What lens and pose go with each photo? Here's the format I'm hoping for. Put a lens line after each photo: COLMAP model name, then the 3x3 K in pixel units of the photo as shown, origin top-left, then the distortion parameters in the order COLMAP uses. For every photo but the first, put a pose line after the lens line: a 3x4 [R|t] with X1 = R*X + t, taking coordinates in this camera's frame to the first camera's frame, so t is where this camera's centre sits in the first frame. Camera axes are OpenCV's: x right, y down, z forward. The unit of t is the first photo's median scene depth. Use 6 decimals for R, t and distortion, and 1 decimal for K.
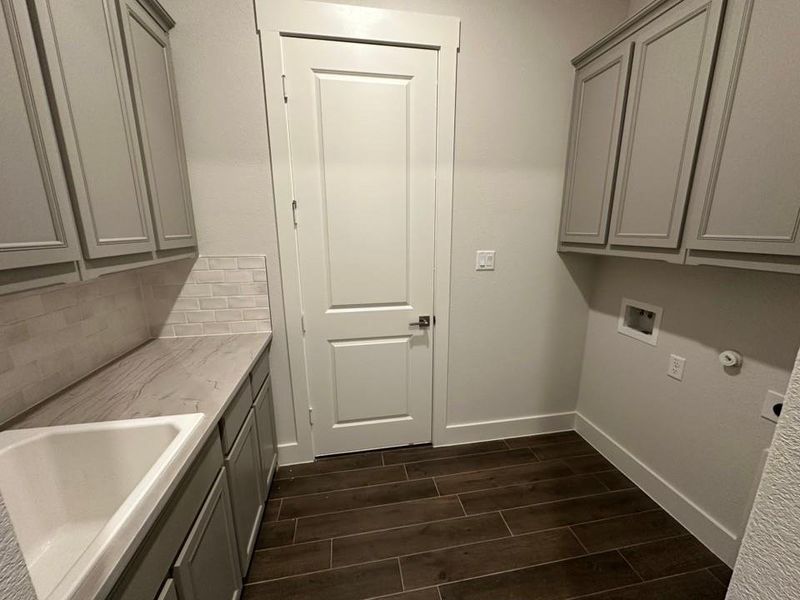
lens RADIAL K [[318.0, 0, 403.0], [0, 318.0, 299.7], [0, 0, 1]] dist [-0.004101, 0.000636]
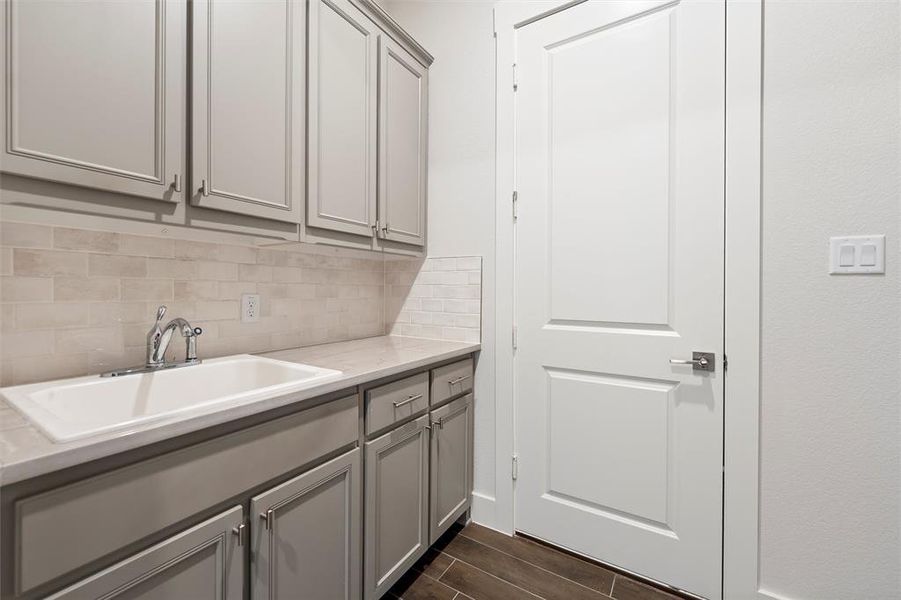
lens RADIAL K [[369.3, 0, 455.6], [0, 369.3, 297.9], [0, 0, 1]] dist [0.001957, -0.001106]
pose [[0.737209, 0.010525, -0.675582, 0.218473], [-0.156735, 0.975269, -0.155838, 0.151442], [0.657234, 0.220772, 0.720627, 0.216827]]
